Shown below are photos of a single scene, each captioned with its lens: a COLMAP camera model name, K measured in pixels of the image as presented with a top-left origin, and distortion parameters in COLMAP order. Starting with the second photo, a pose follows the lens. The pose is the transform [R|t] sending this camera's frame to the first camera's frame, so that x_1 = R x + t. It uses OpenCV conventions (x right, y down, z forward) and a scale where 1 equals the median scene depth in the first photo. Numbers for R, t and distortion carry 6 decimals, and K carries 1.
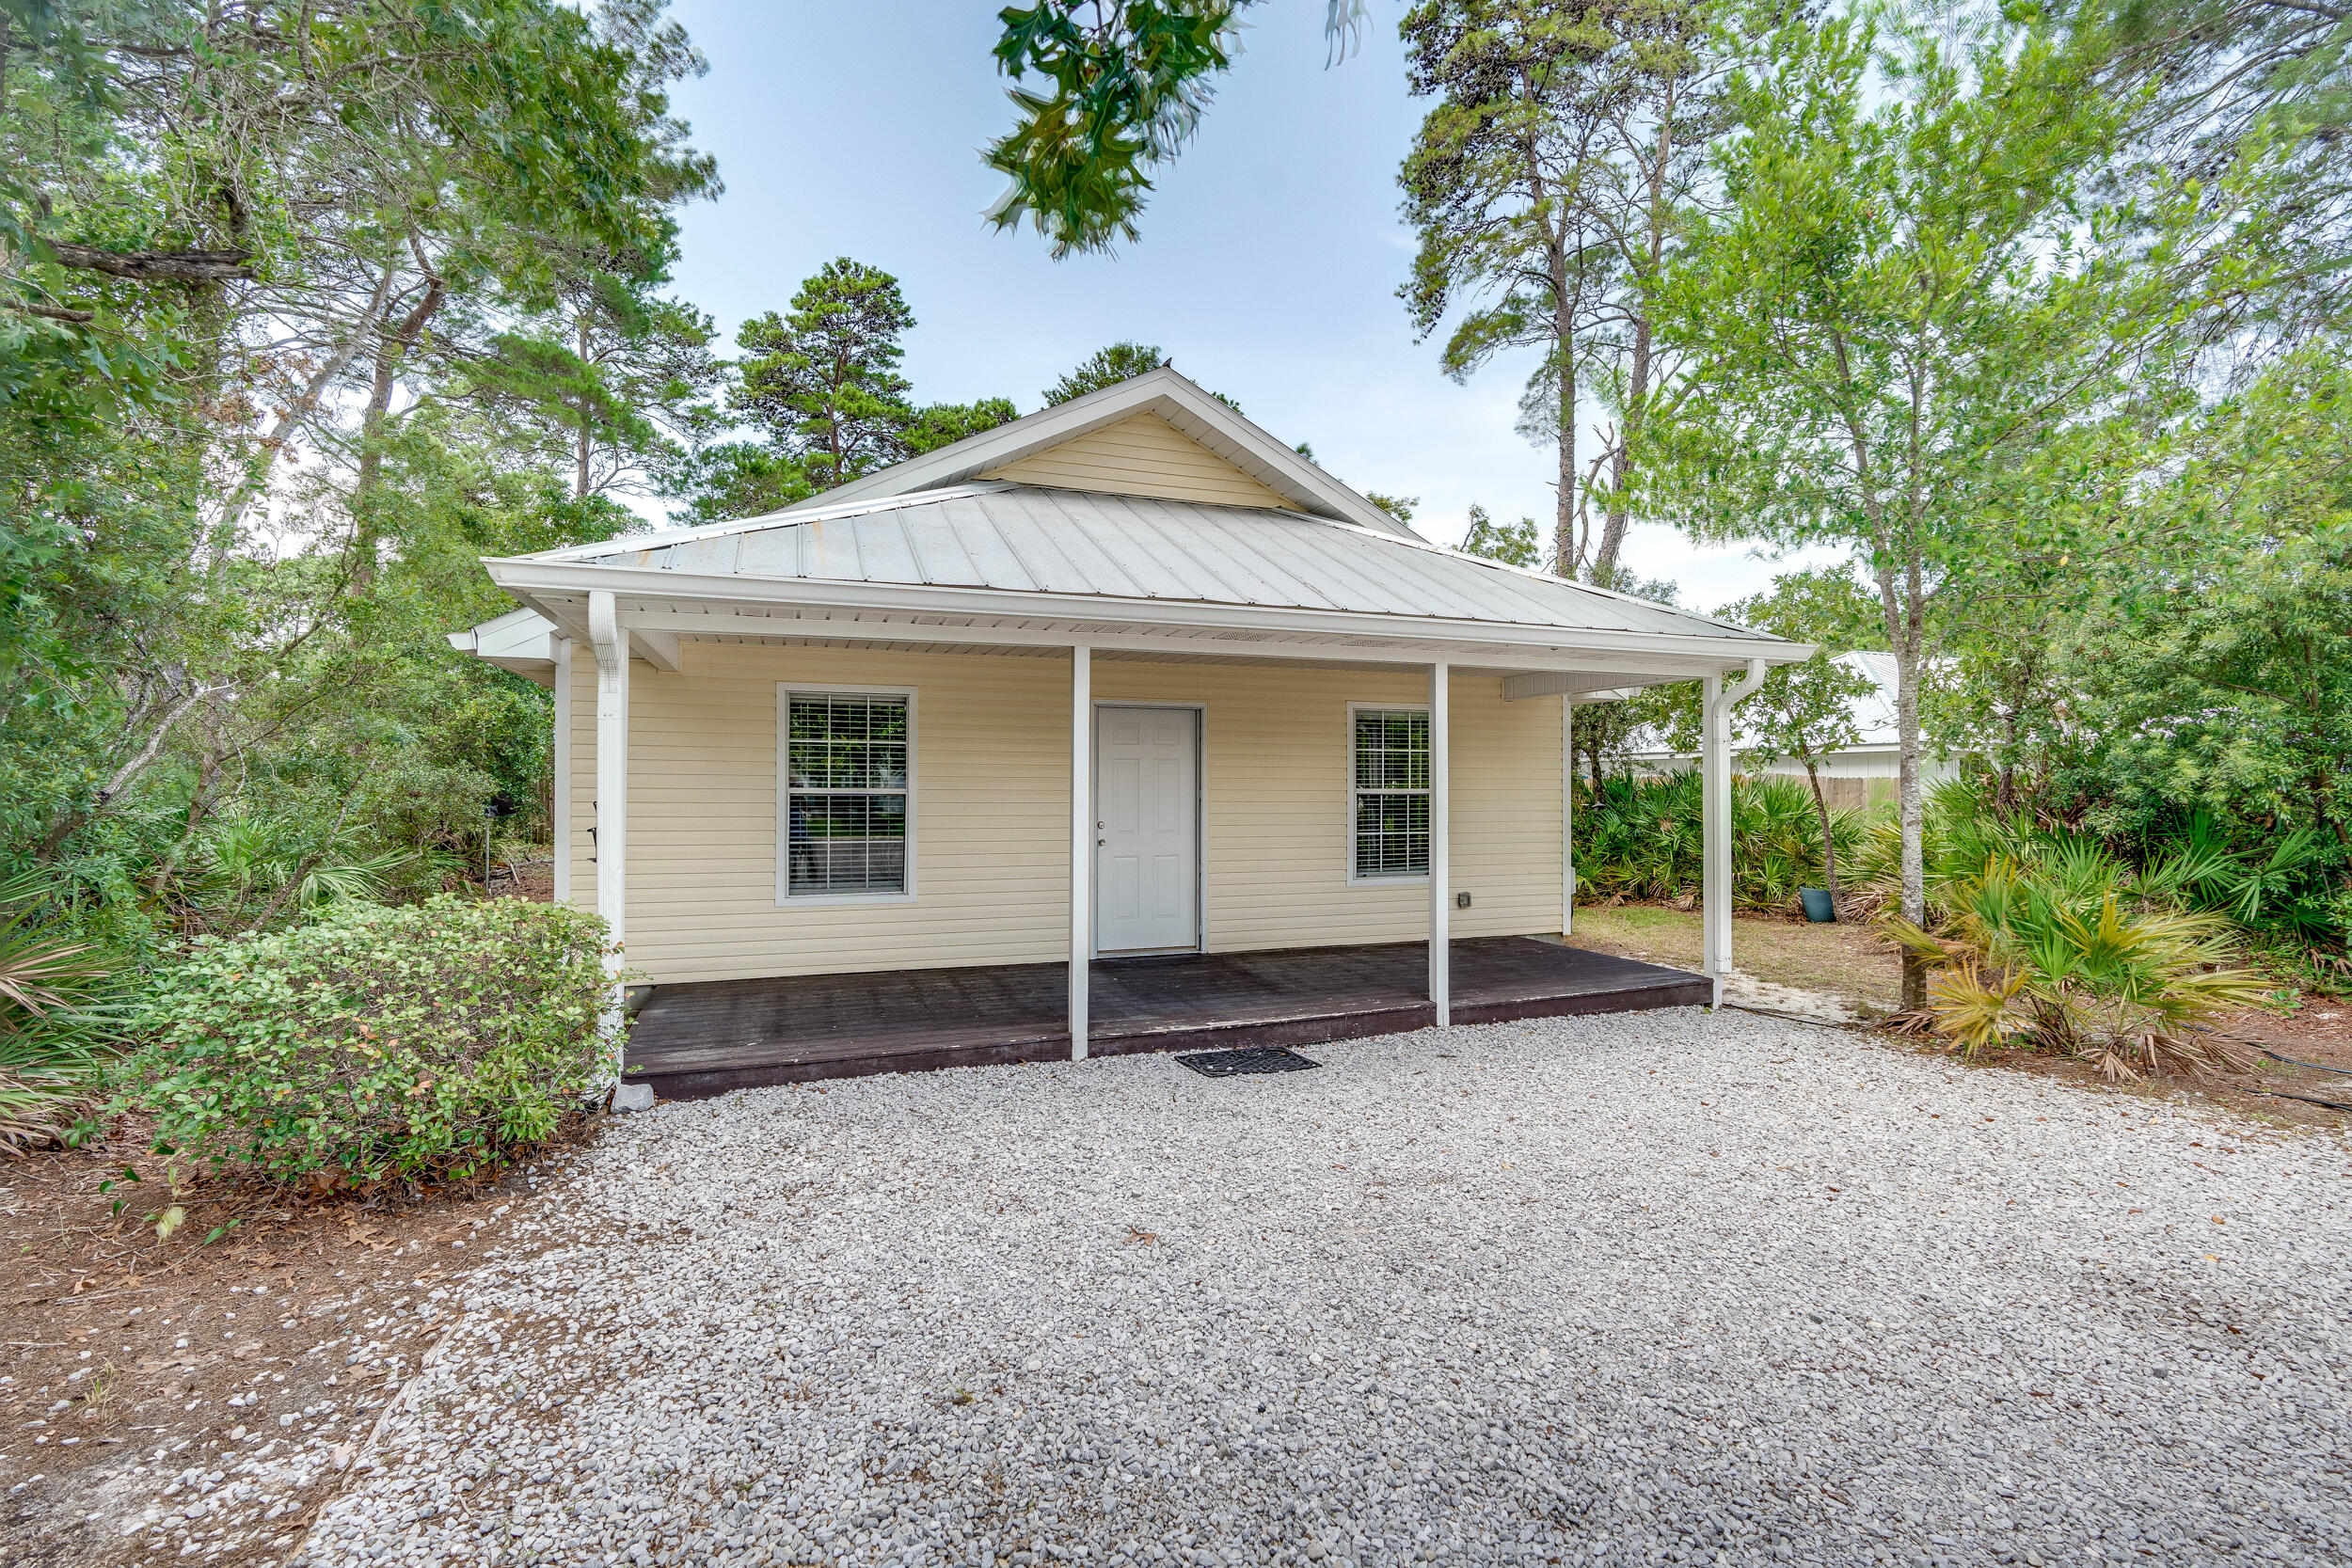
lens RADIAL K [[827.5, 0, 1175.6], [0, 827.5, 746.1], [0, 0, 1]] dist [-0.000511, 0.000148]
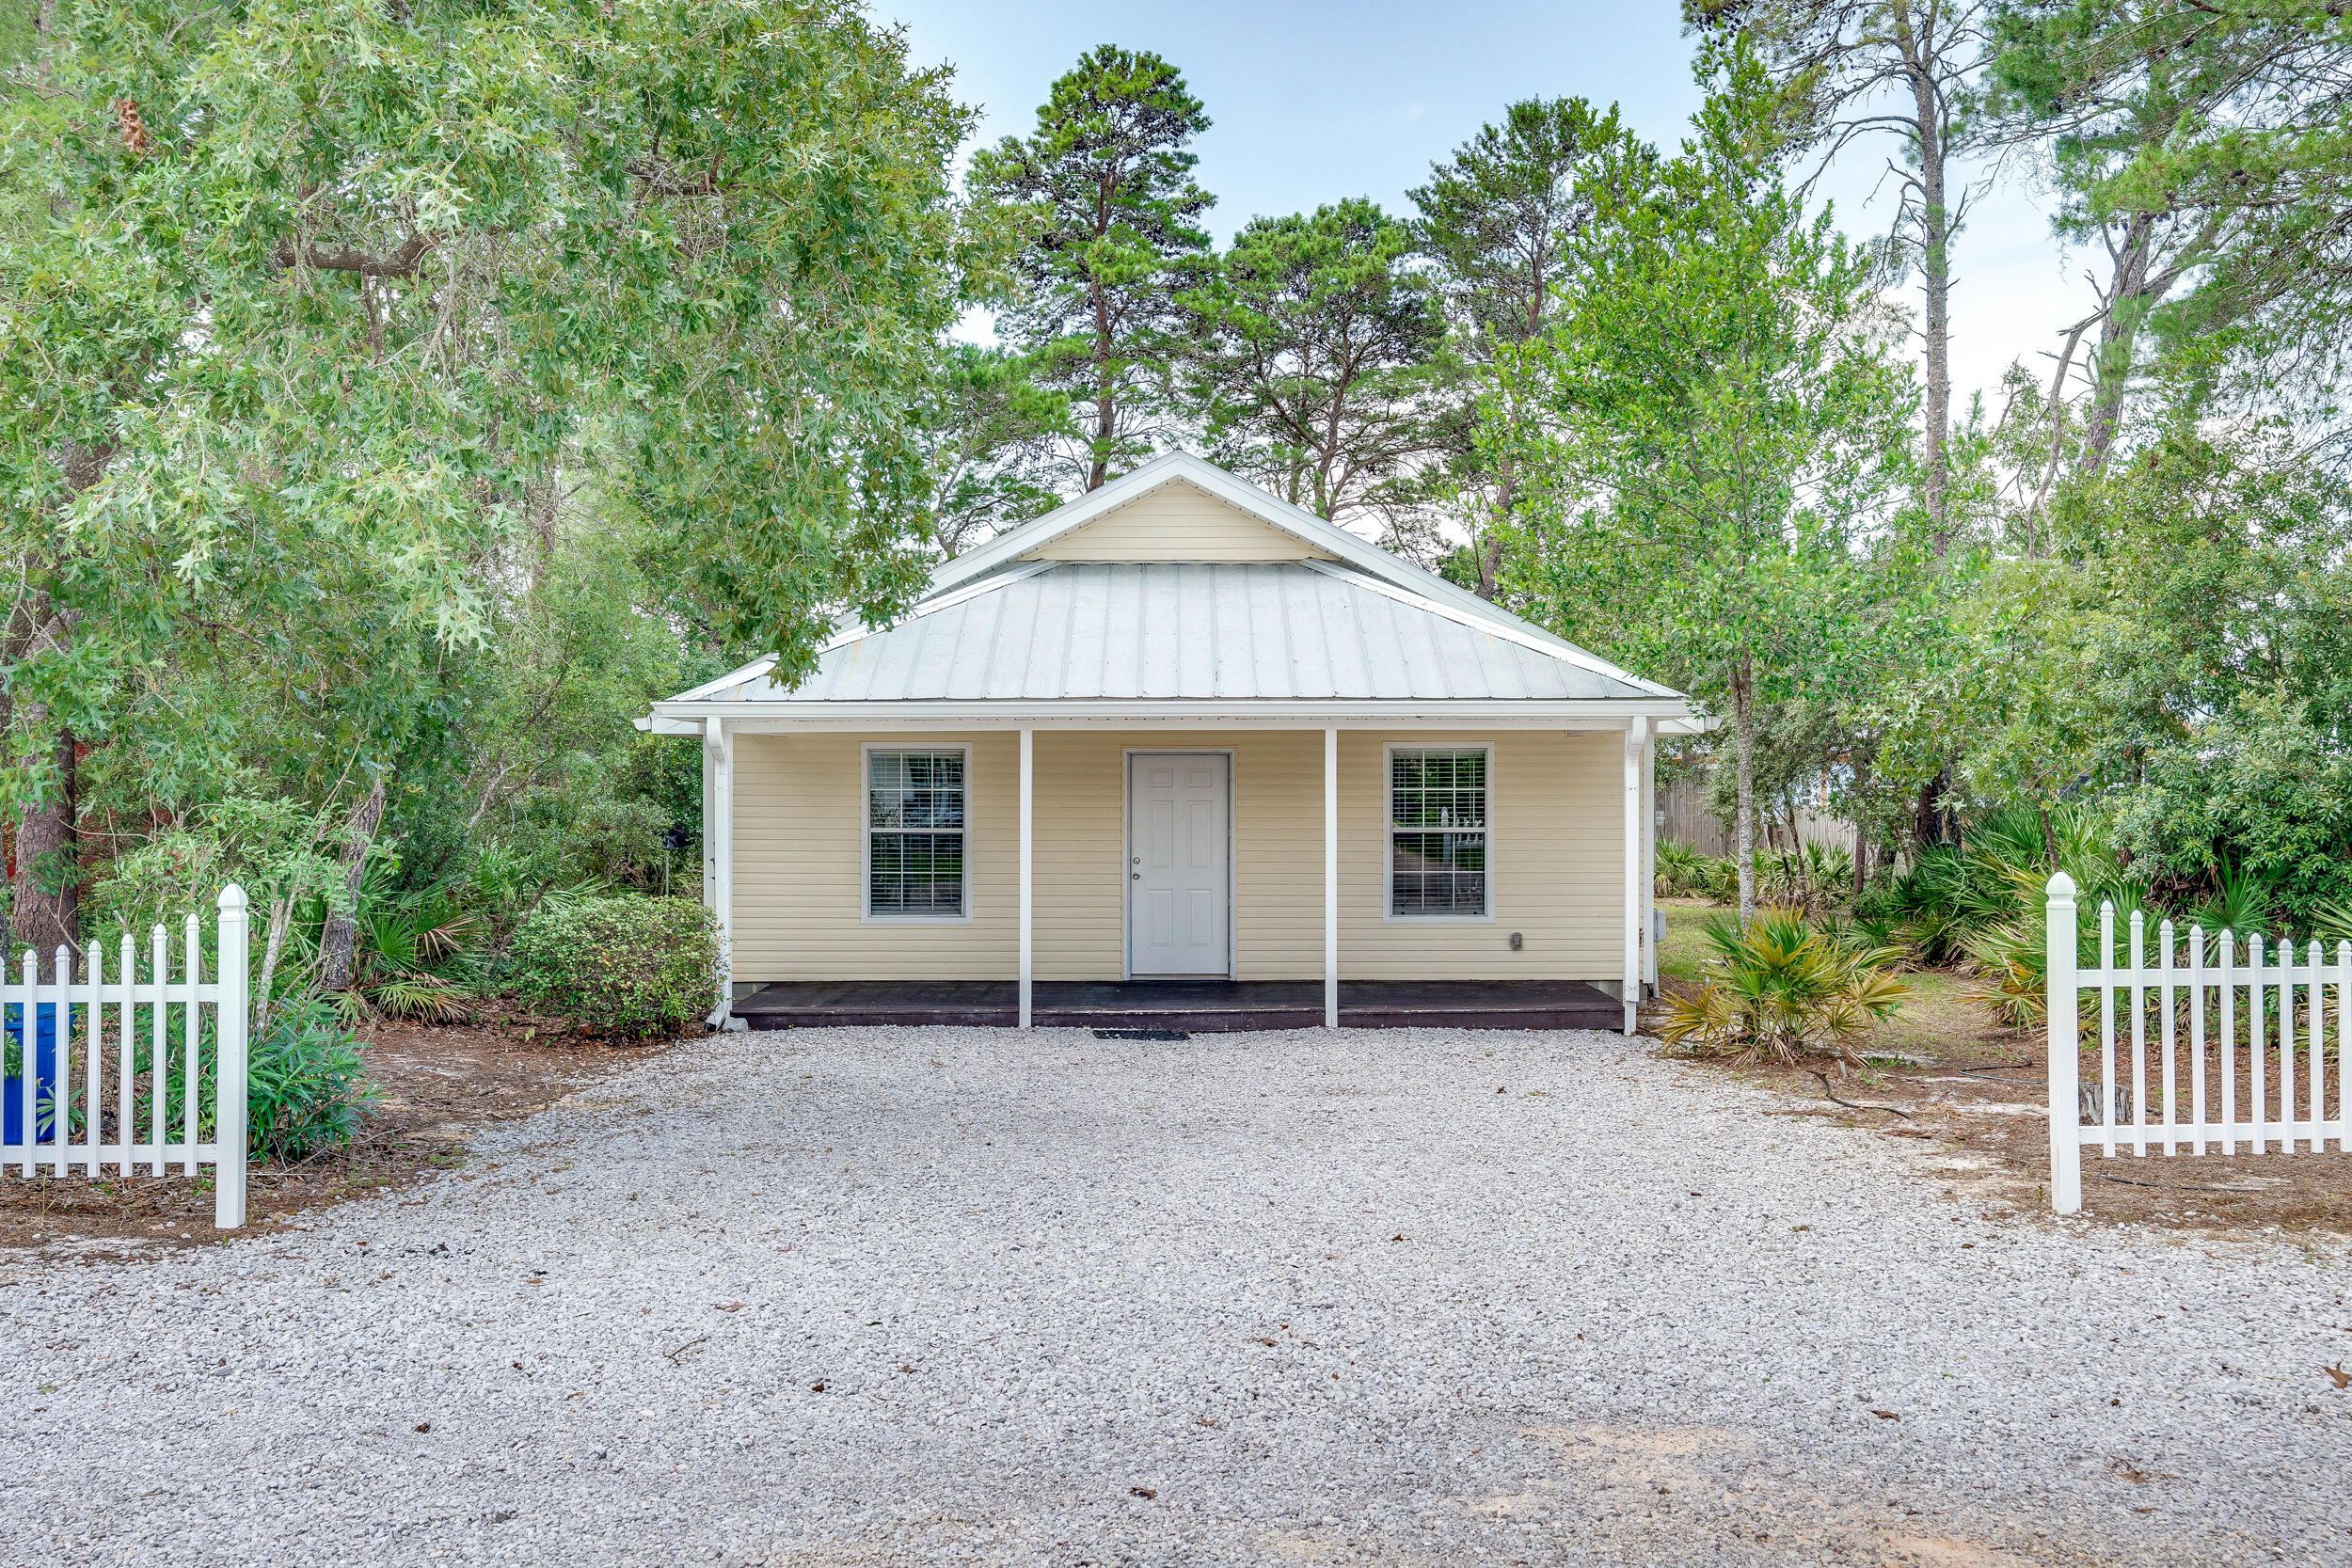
lens RADIAL K [[1051.4, 0, 1186.4], [0, 1051.4, 766.5], [0, 0, 1]] dist [-0.001384, 0.000352]
pose [[0.972731, -0.010939, -0.231677, 0.401749], [0.011501, 0.999933, 0.001076, -0.042288], [0.231649, -0.003711, 0.972792, -0.466417]]
